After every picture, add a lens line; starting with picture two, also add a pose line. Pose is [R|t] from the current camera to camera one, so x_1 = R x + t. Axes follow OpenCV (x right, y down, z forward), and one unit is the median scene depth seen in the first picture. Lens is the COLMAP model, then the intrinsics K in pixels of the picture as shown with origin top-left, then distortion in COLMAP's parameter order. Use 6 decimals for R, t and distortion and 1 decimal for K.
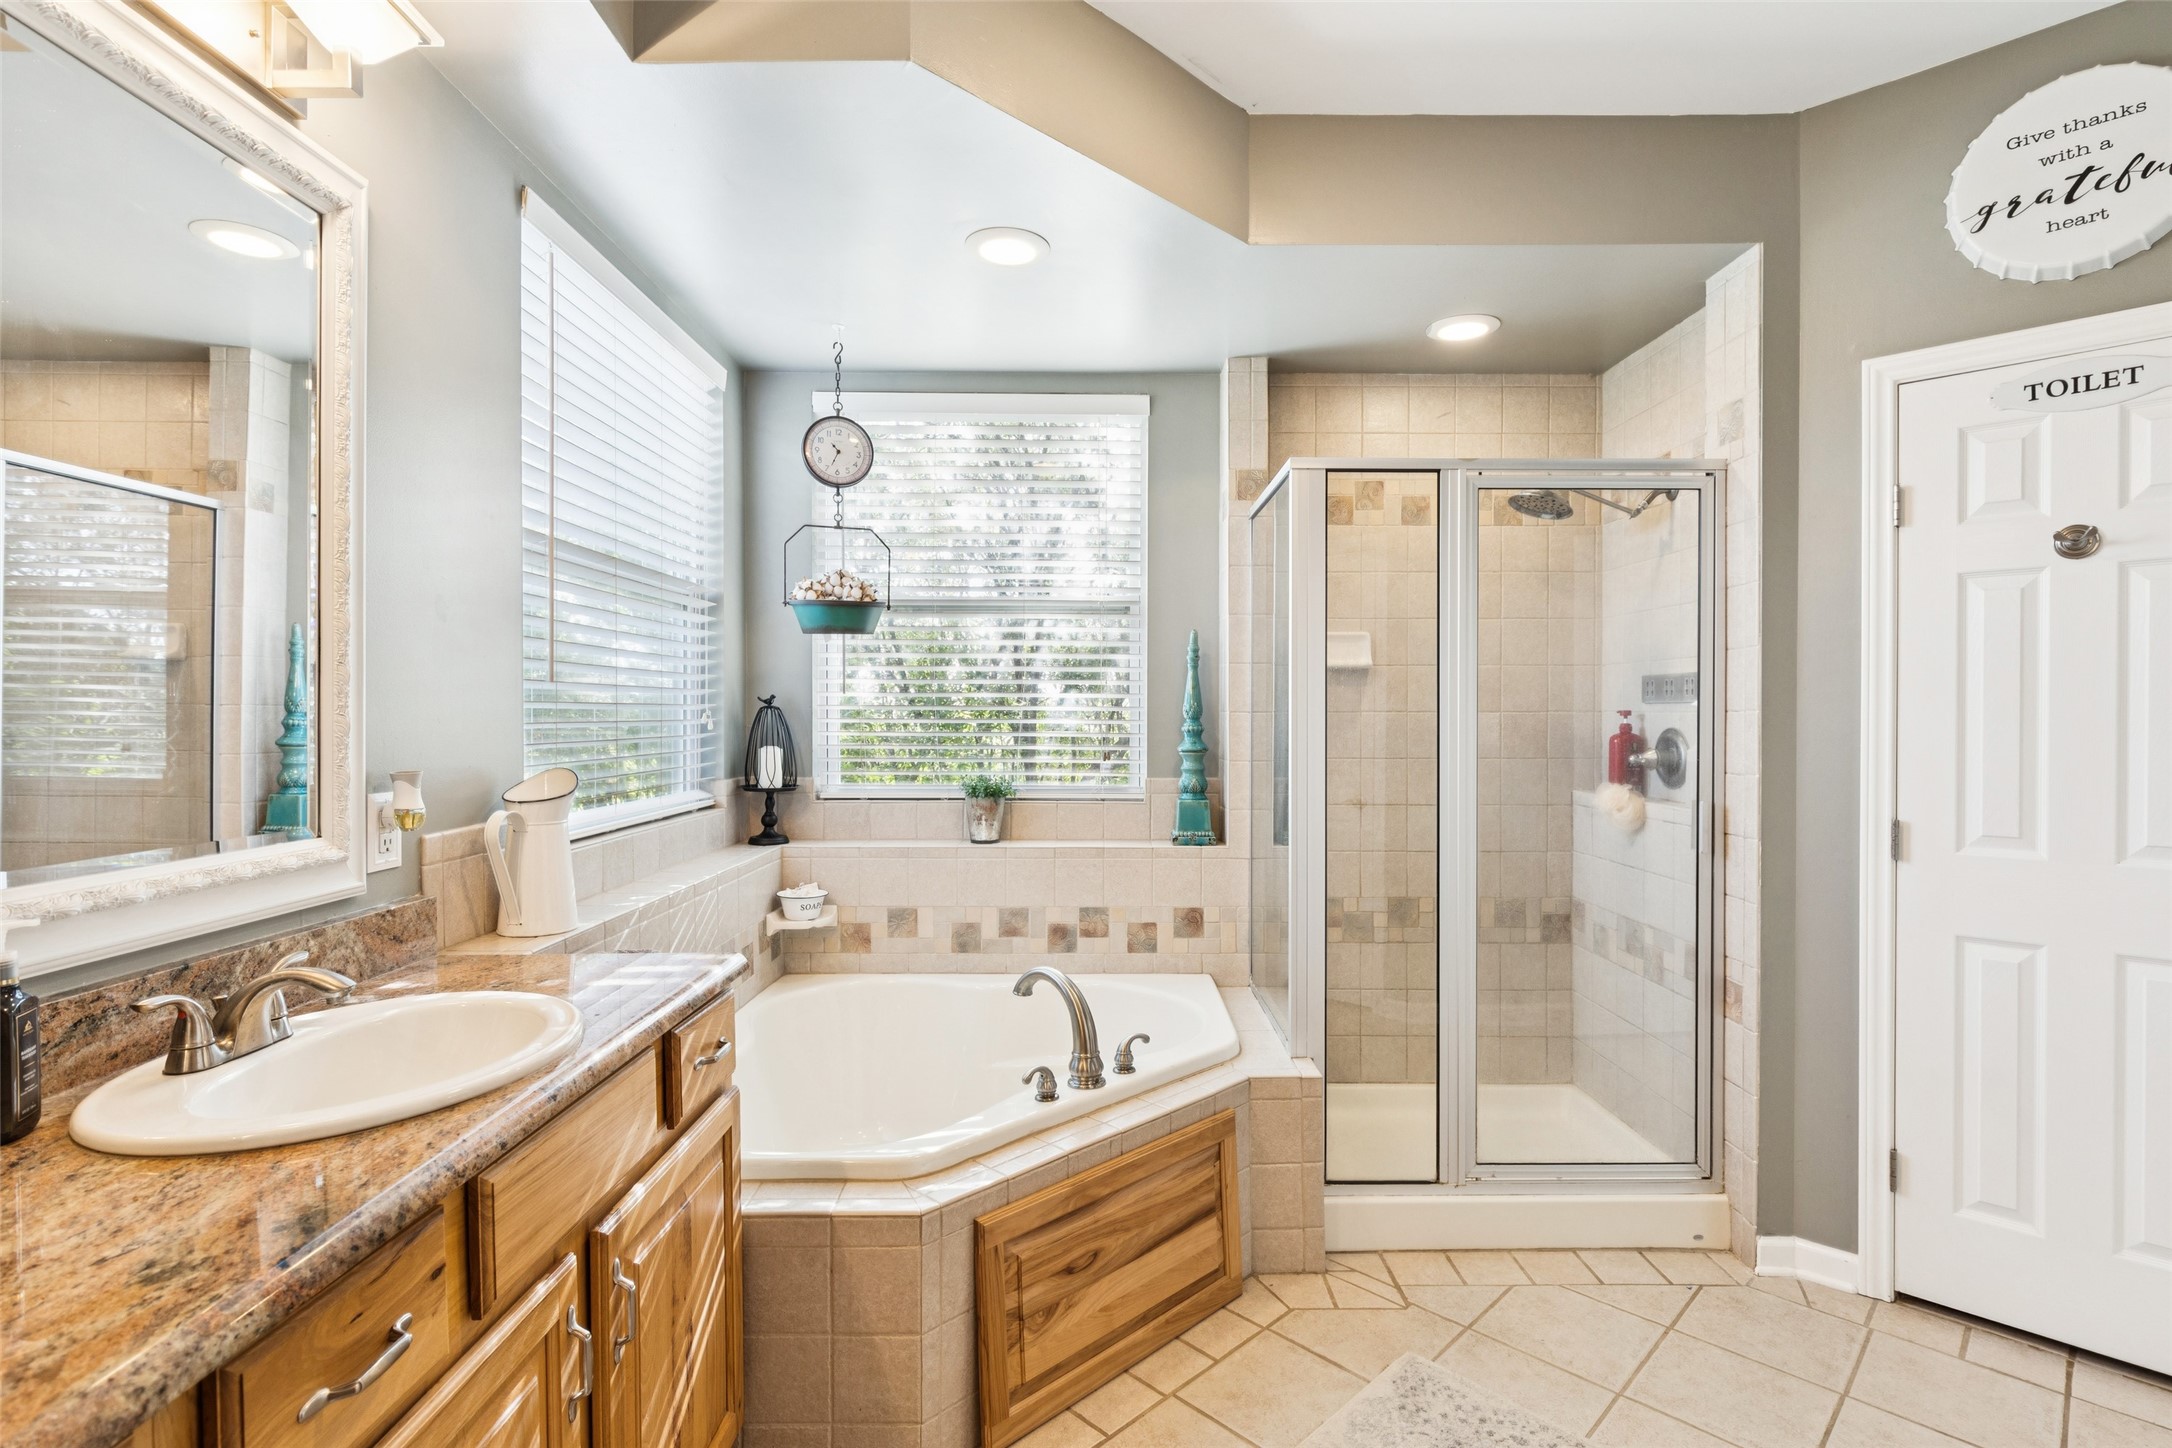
lens RADIAL K [[1031.7, 0, 1086.3], [0, 1031.7, 719.2], [0, 0, 1]] dist [-0.000482, -0.000099]
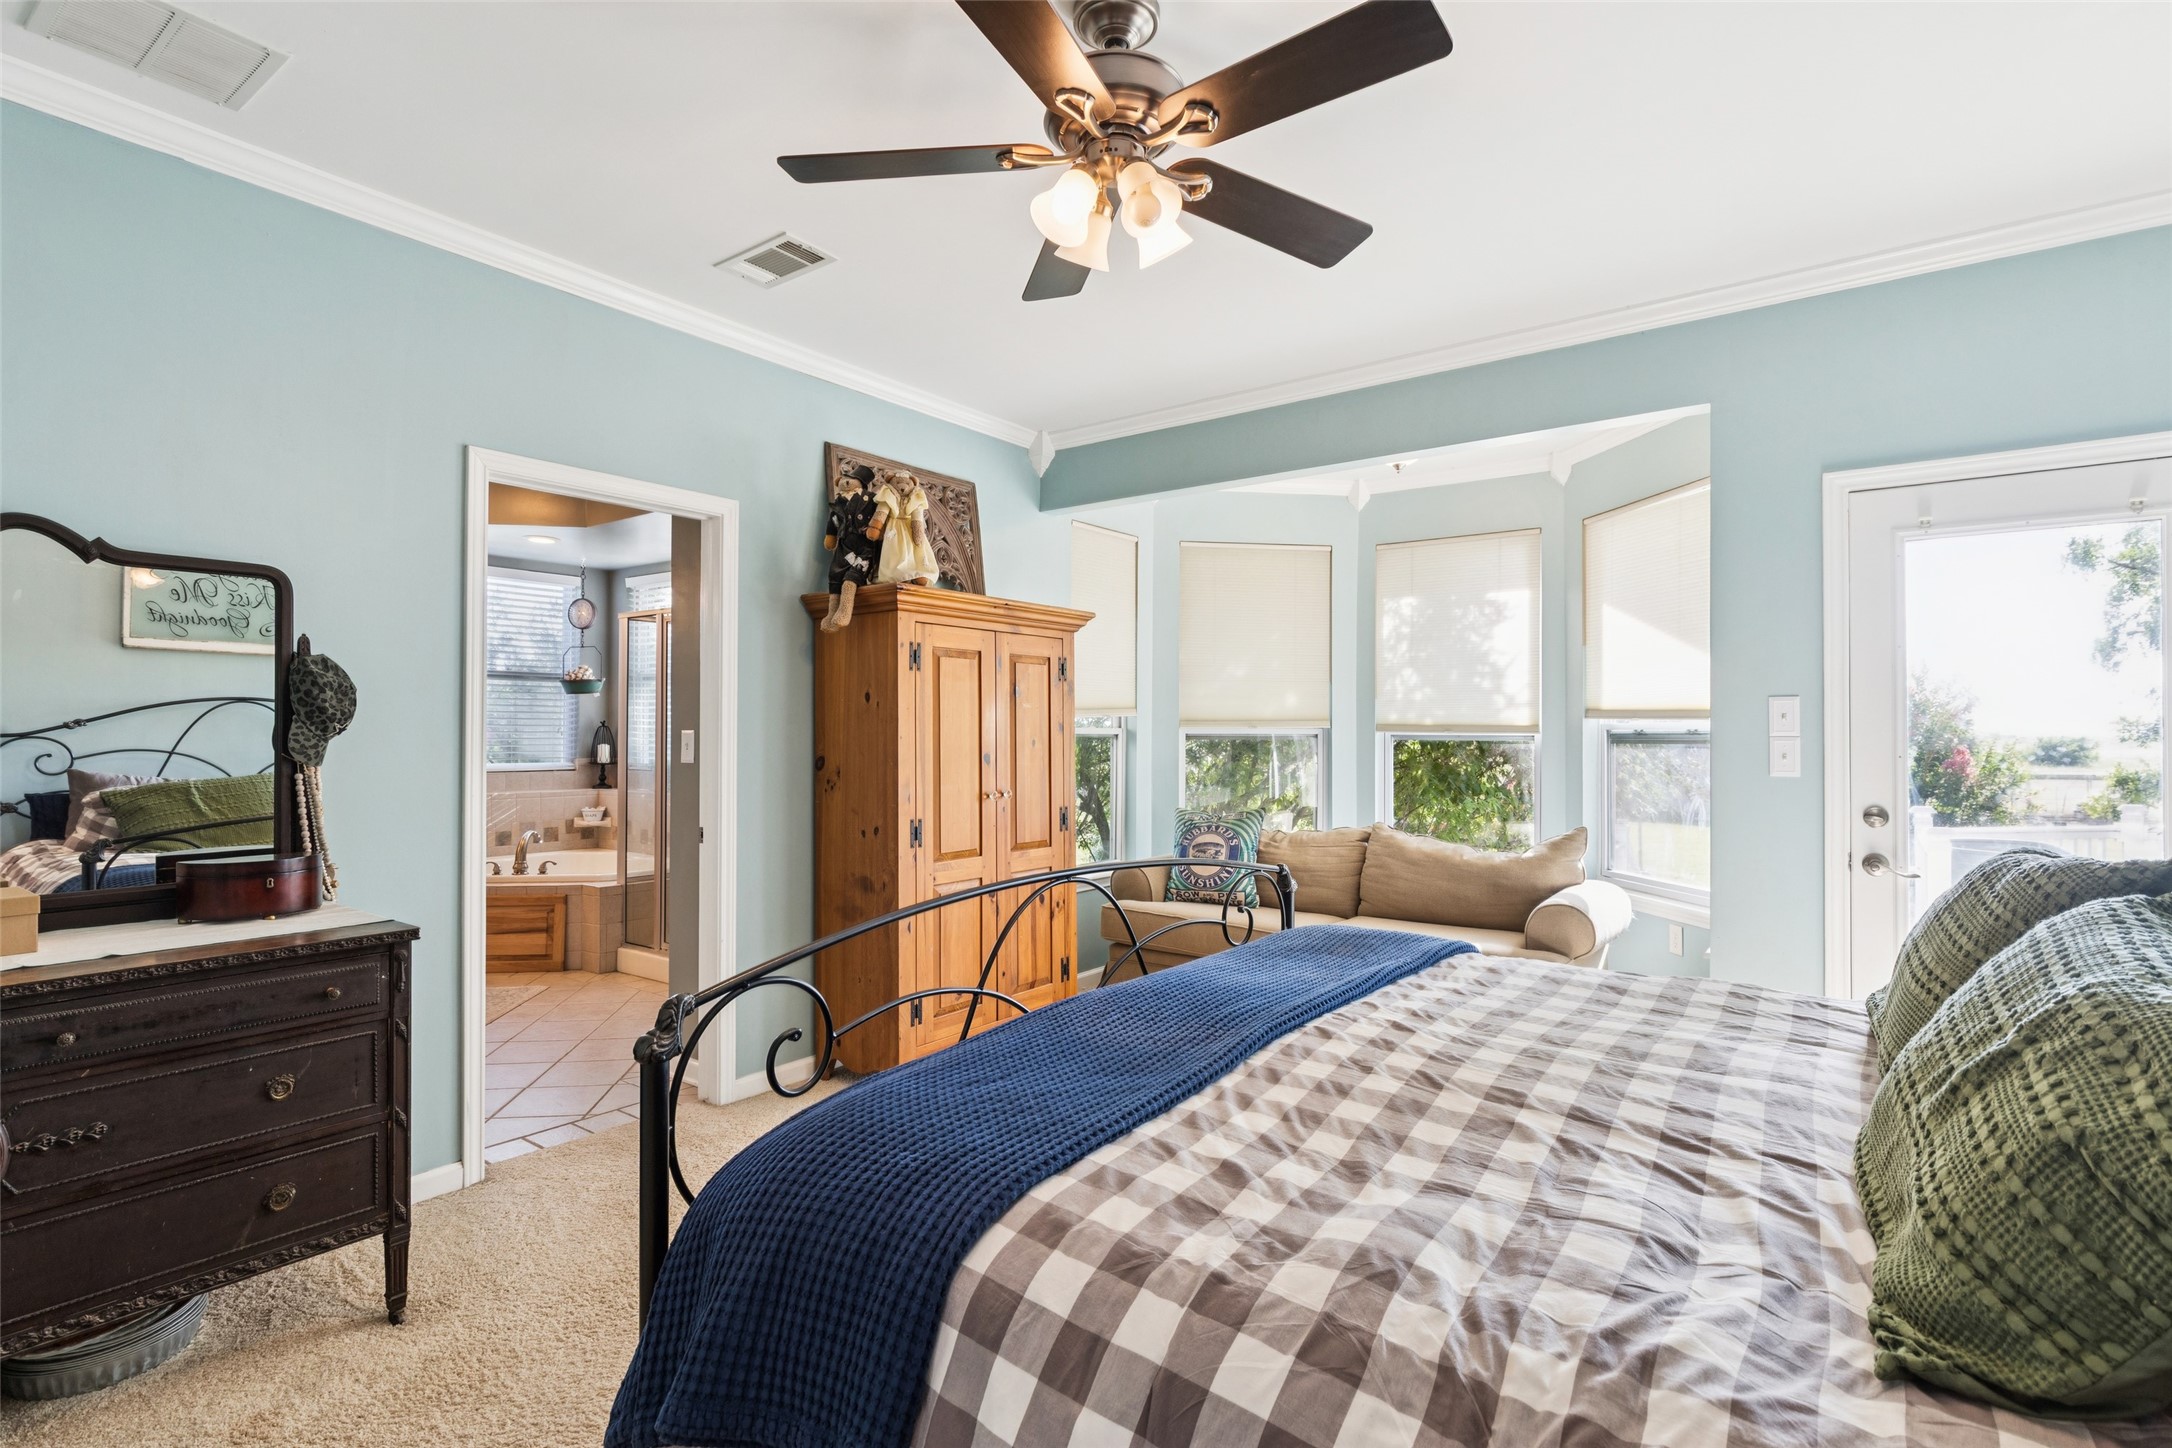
lens RADIAL K [[1031.7, 0, 1091.1], [0, 1031.7, 721.4], [0, 0, 1]] dist [-0.000482, -0.000099]
pose [[0.809993, 0.000362, -0.586439, 1.850941], [-0.007909, 0.999916, -0.010307, -0.007179], [0.586386, 0.012987, 0.809928, -0.168244]]
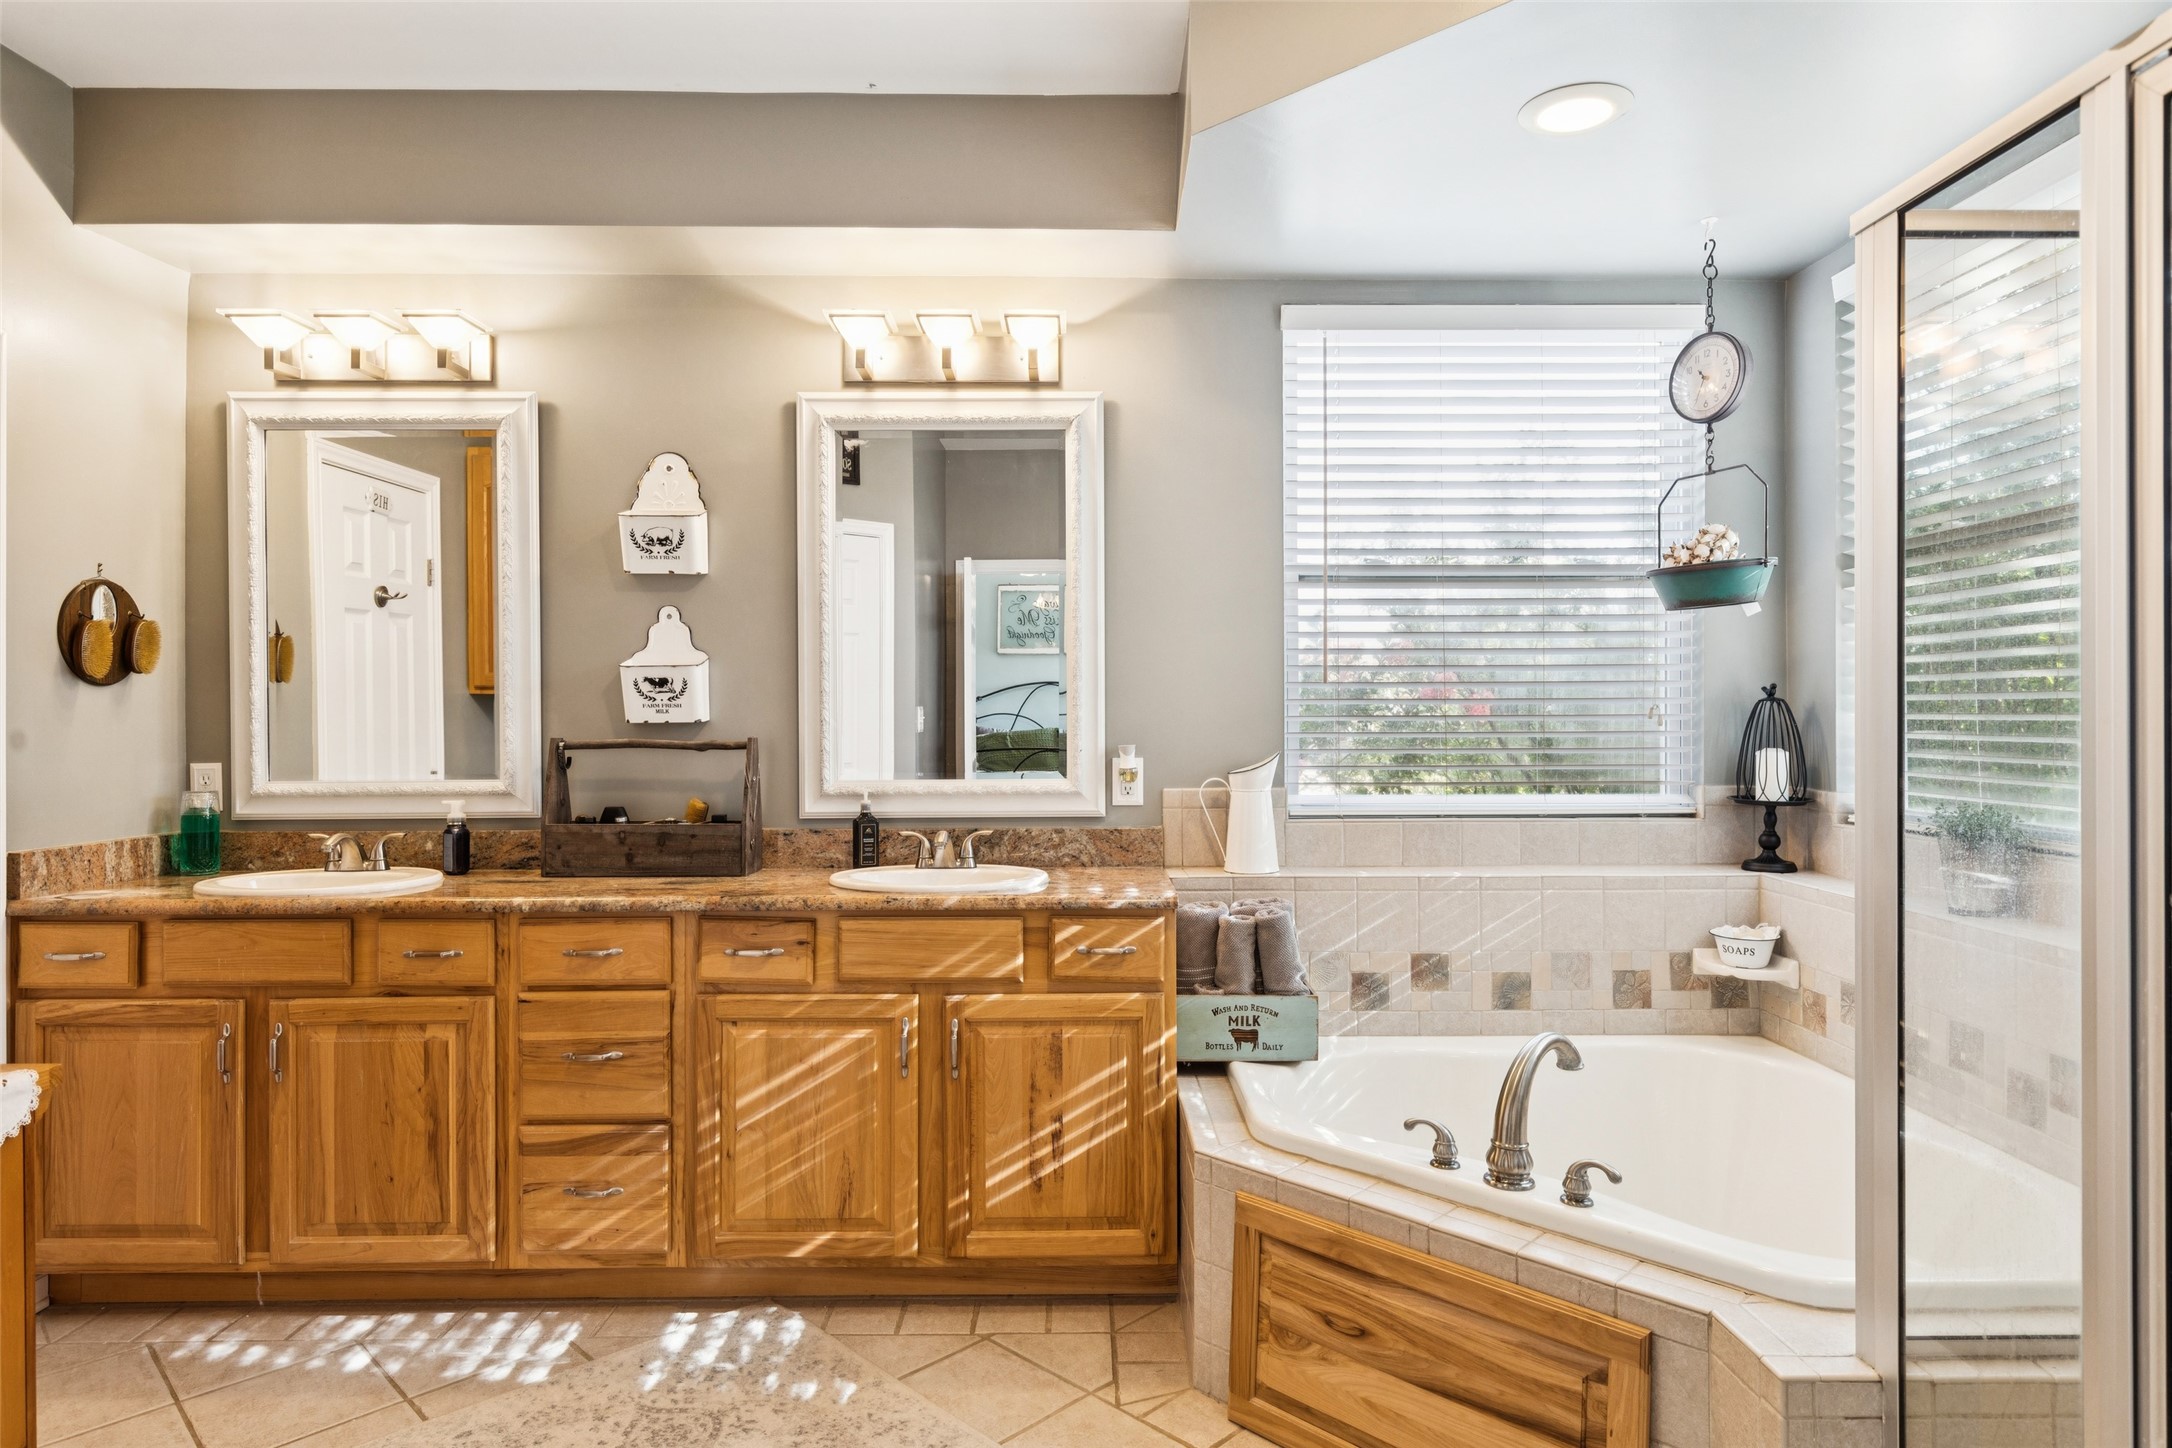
lens RADIAL K [[1237.3, 0, 1090.1], [0, 1237.3, 714.1], [0, 0, 1]] dist [-0.002552, -0.000455]
pose [[0.013658, 0.001176, -0.999906, 0.651081], [-0.003437, 0.999993, 0.001130, 0.000365], [0.999901, 0.003421, 0.013662, 0.472093]]
